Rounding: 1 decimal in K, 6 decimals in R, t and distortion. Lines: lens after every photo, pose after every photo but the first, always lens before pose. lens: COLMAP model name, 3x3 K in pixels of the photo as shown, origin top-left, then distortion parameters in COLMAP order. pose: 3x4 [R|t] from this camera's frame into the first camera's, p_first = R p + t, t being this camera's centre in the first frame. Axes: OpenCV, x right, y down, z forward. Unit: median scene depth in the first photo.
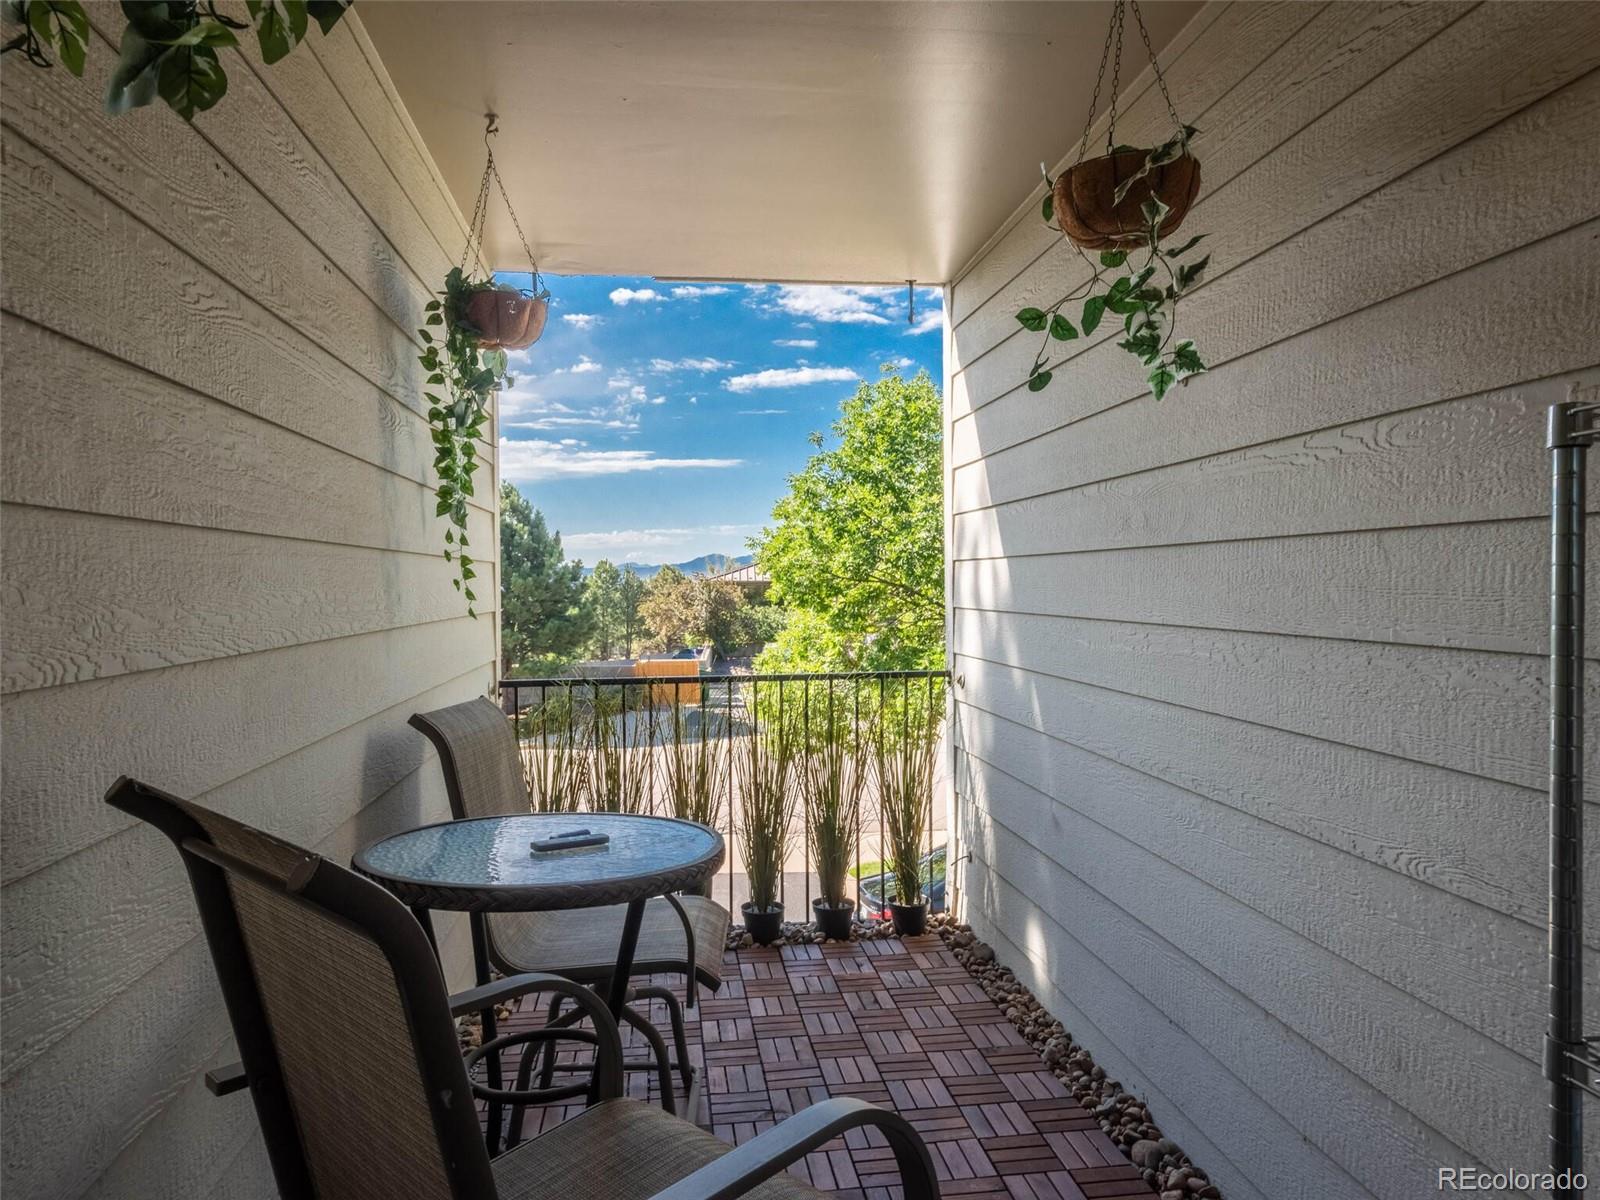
lens RADIAL K [[1018.2, 0, 801.6], [0, 1018.2, 603.4], [0, 0, 1]] dist [0.005386, 0.000451]
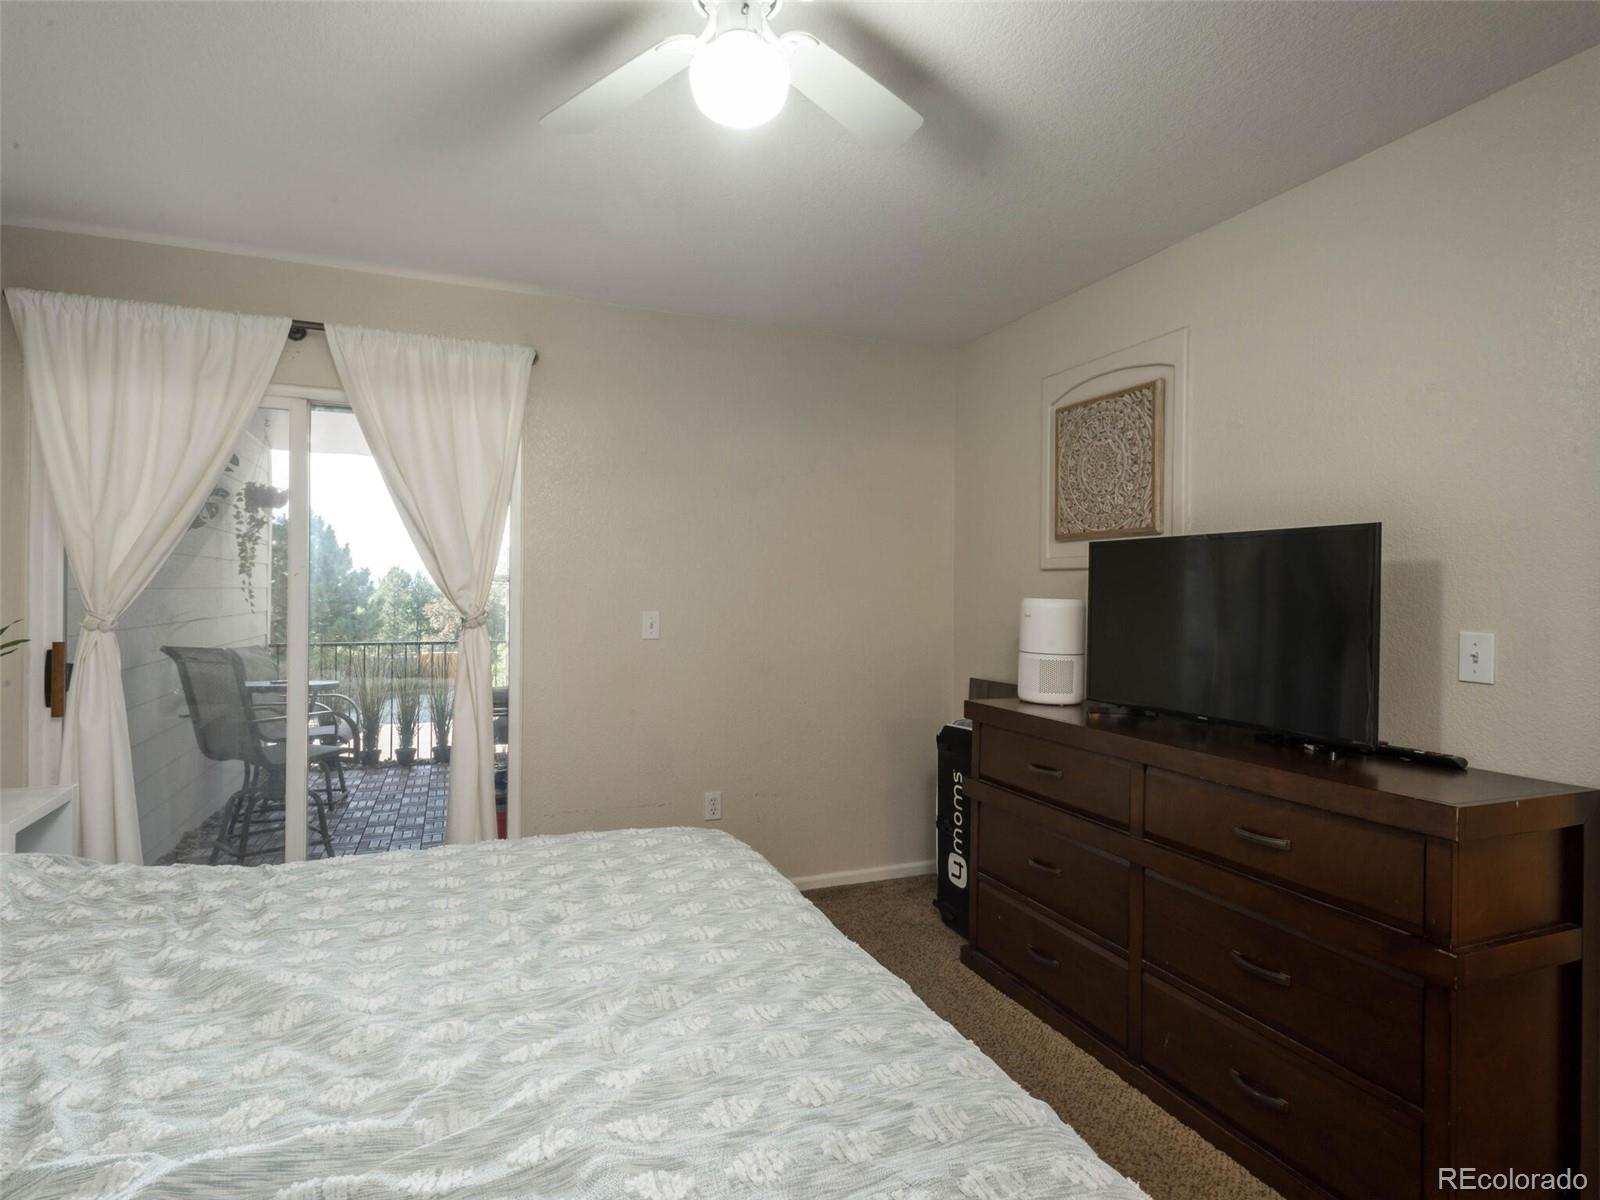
lens RADIAL K [[838.6, 0, 794.2], [0, 838.6, 591.7], [0, 0, 1]] dist [0.003420, 0.000601]
pose [[0.969020, 0.014520, 0.246554, 0.488945], [-0.010028, 0.999760, -0.019466, -0.011299], [-0.246778, 0.016391, 0.968933, -1.429164]]
